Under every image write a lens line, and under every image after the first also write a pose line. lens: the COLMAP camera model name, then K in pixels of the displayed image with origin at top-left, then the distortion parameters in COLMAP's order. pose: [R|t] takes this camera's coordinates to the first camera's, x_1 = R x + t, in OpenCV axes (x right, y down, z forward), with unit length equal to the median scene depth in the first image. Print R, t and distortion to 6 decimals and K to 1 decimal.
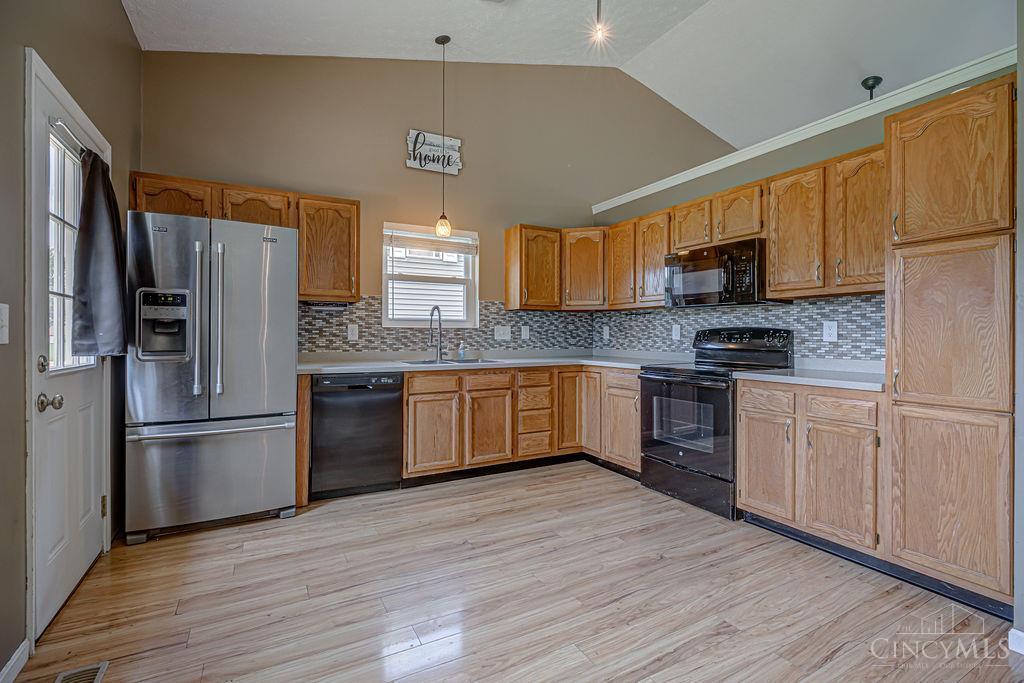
lens RADIAL K [[473.1, 0, 516.2], [0, 473.1, 337.7], [0, 0, 1]] dist [-0.007693, 0.000151]
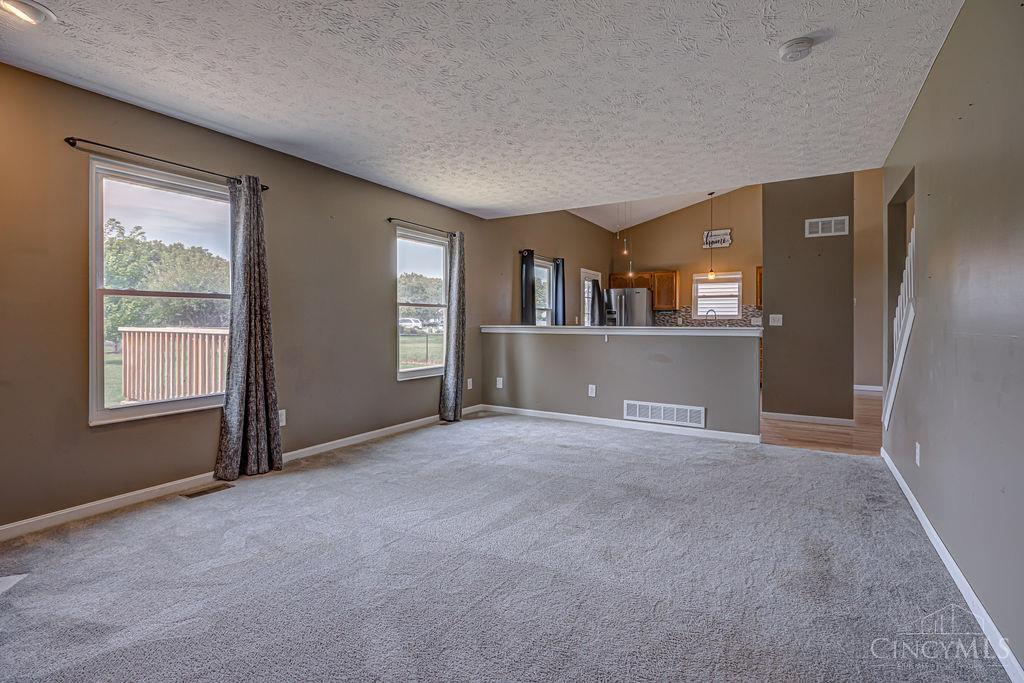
lens RADIAL K [[473.1, 0, 522.0], [0, 473.1, 326.3], [0, 0, 1]] dist [-0.007693, 0.000151]
pose [[0.502078, 0.007330, -0.864791, 1.491180], [-0.003056, 0.999973, 0.006702, 0.000698], [0.864817, -0.000722, 0.502087, -1.030660]]
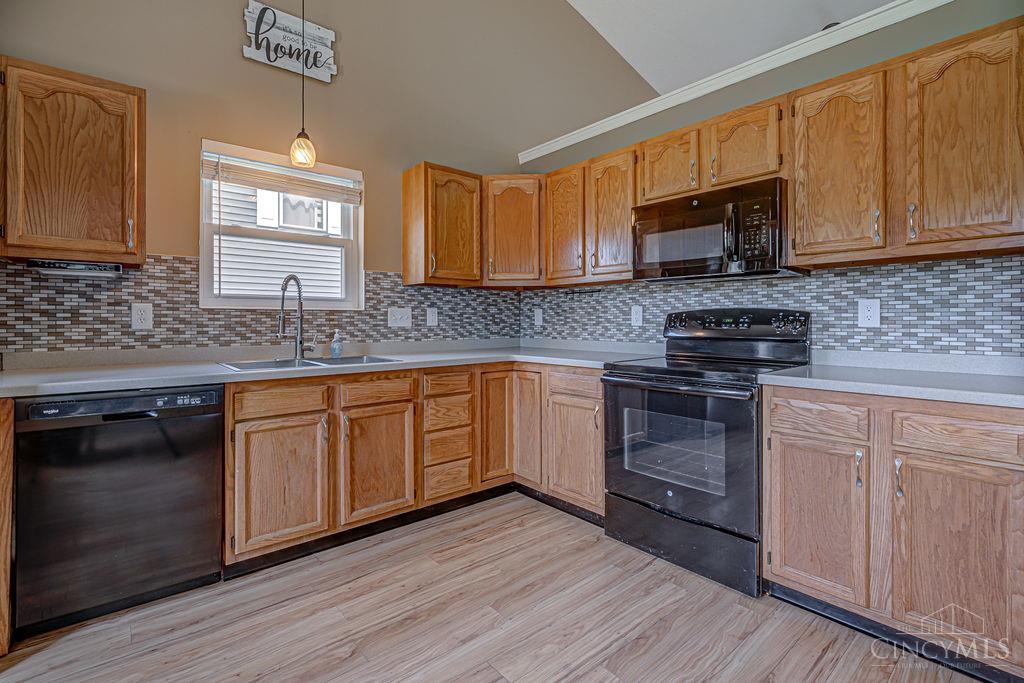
lens RADIAL K [[473.1, 0, 515.6], [0, 473.1, 323.5], [0, 0, 1]] dist [-0.007693, 0.000151]
pose [[0.978551, -0.004486, 0.205954, -0.006390], [0.004846, 0.999987, -0.001243, 0.000623], [-0.205946, 0.002214, 0.978561, 0.347538]]
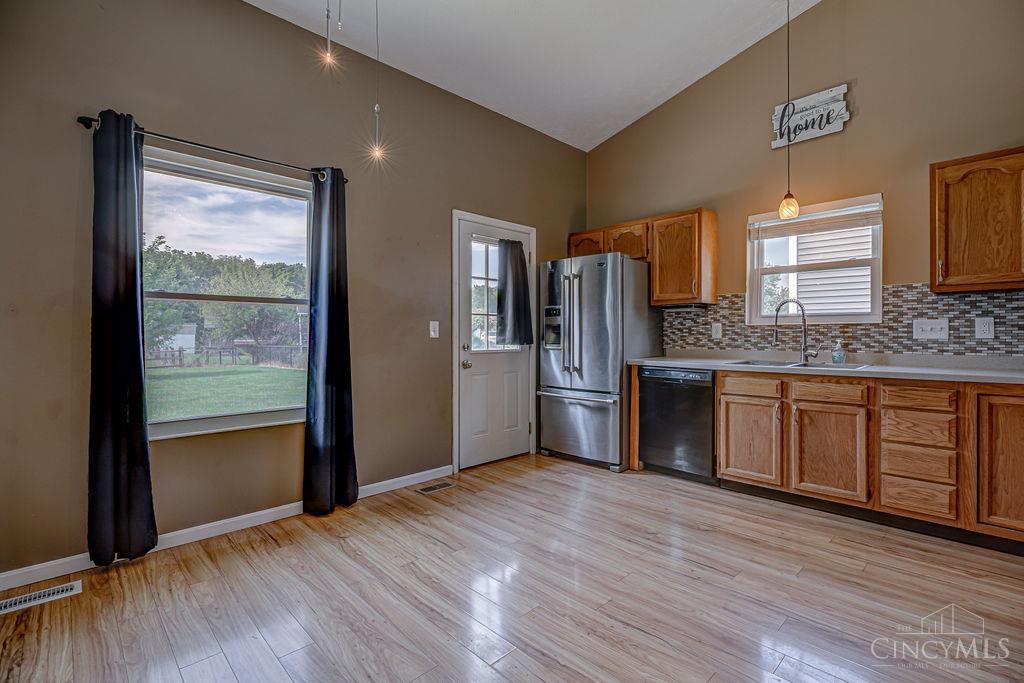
lens RADIAL K [[473.1, 0, 513.3], [0, 473.1, 337.9], [0, 0, 1]] dist [-0.007693, 0.000151]
pose [[0.255245, 0.004455, -0.966866, 0.599498], [-0.002563, 0.999989, 0.003931, 0.001355], [0.966873, 0.001475, 0.255254, 0.323398]]
